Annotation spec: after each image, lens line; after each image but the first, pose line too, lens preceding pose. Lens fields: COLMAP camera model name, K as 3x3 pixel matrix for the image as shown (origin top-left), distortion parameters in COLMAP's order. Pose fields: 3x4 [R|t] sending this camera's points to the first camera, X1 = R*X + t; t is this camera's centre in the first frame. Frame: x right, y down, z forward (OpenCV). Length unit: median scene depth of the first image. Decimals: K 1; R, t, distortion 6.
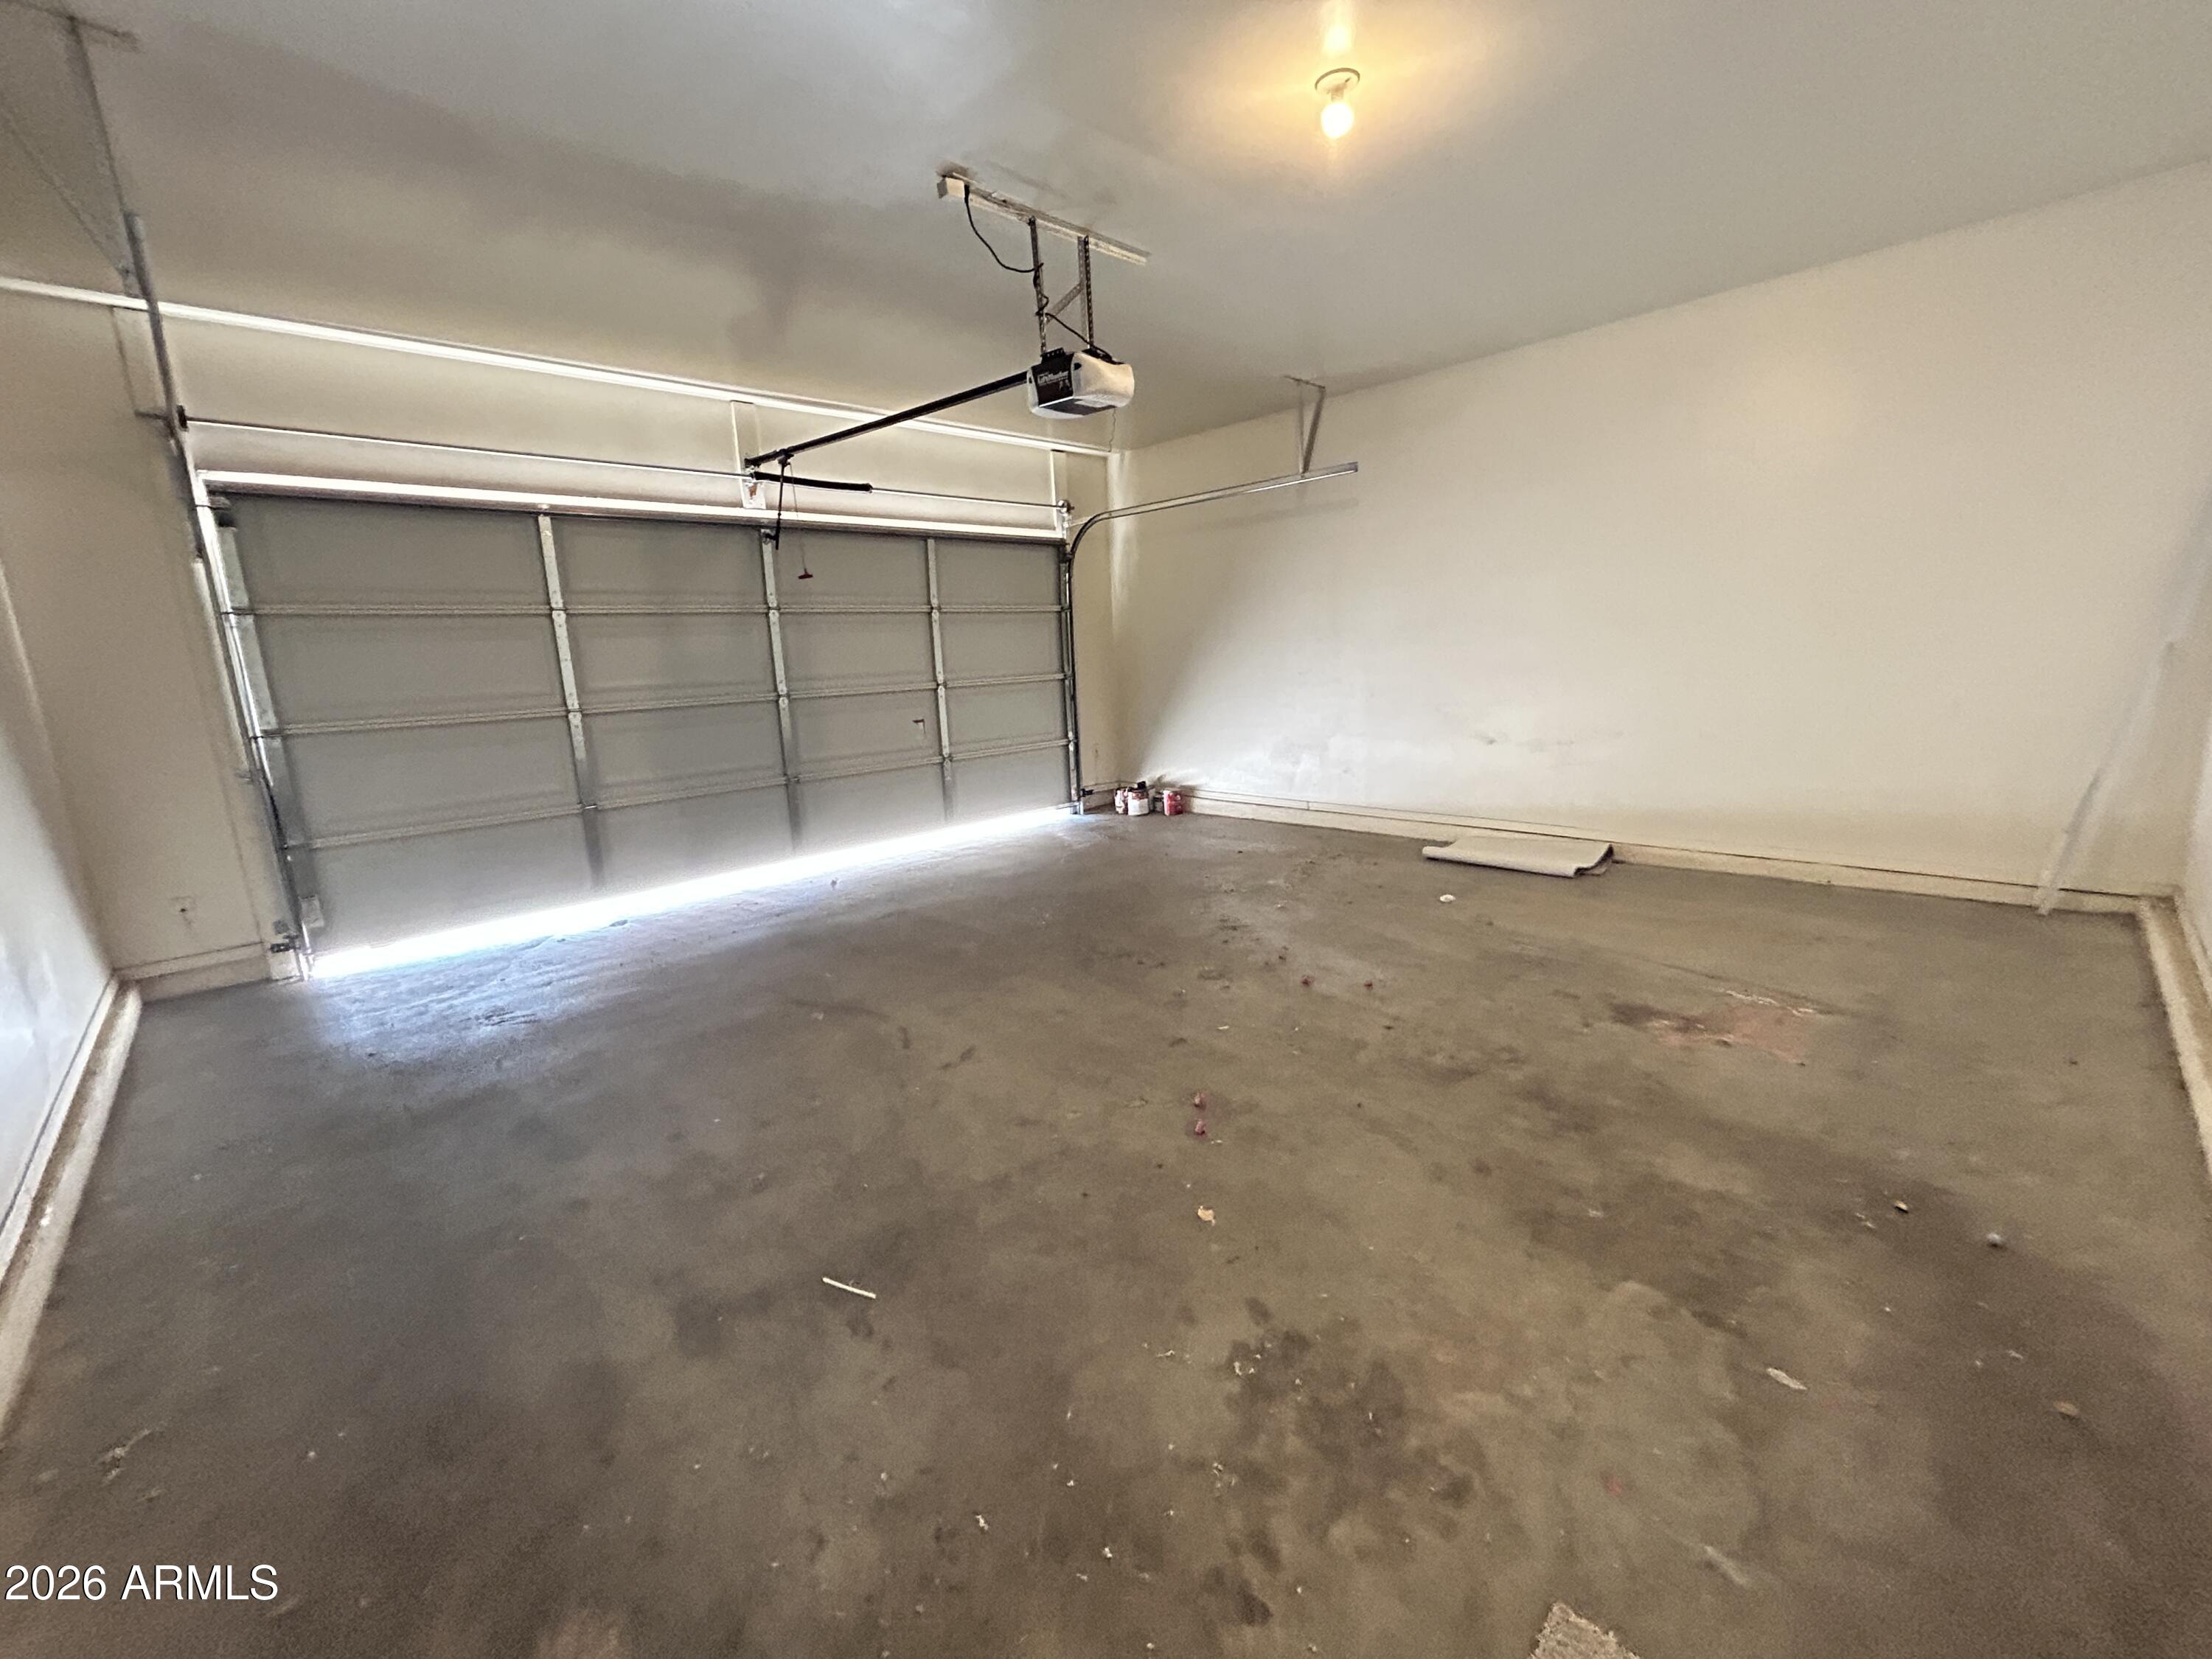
lens RADIAL K [[897.2, 0, 1108.0], [0, 897.2, 831.0], [0, 0, 1]] dist [0.004353, -0.000707]
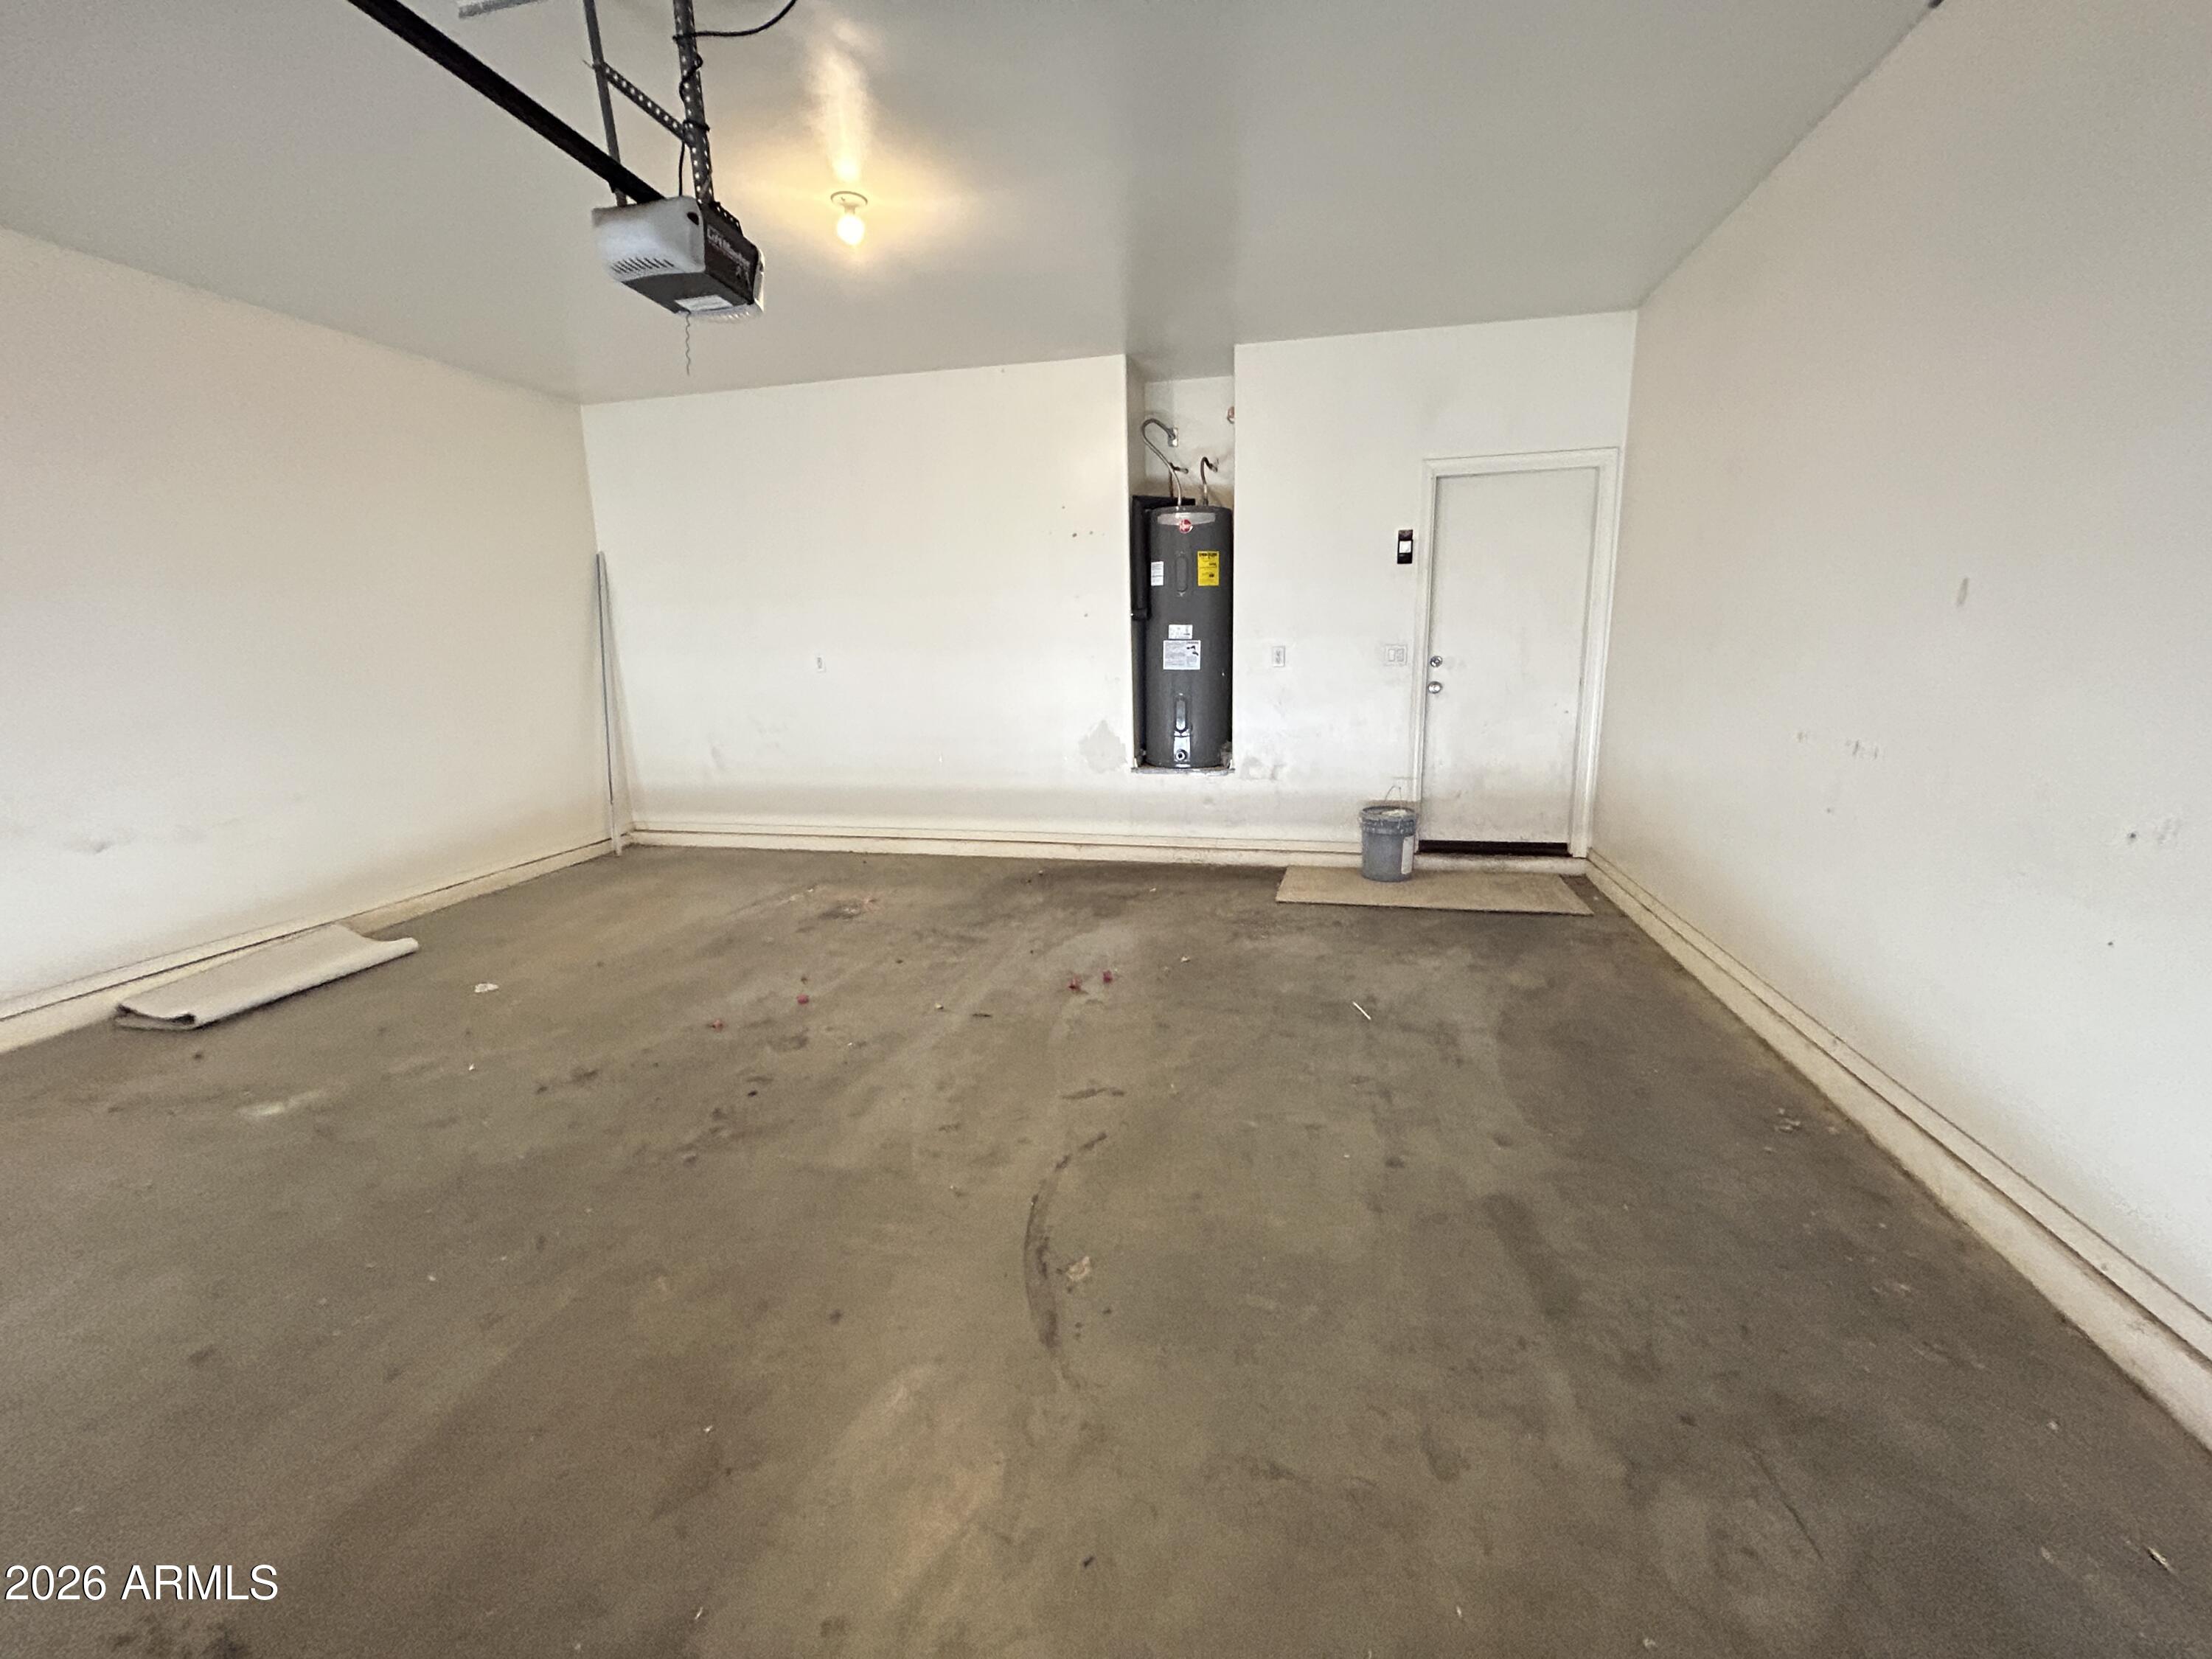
lens RADIAL K [[897.2, 0, 1109.3], [0, 897.2, 823.2], [0, 0, 1]] dist [0.004353, -0.000707]
pose [[-0.548102, -0.108149, 0.829390, -1.064393], [0.215855, 0.939726, 0.265184, -0.285903], [-0.808079, 0.324376, -0.491721, 1.608830]]
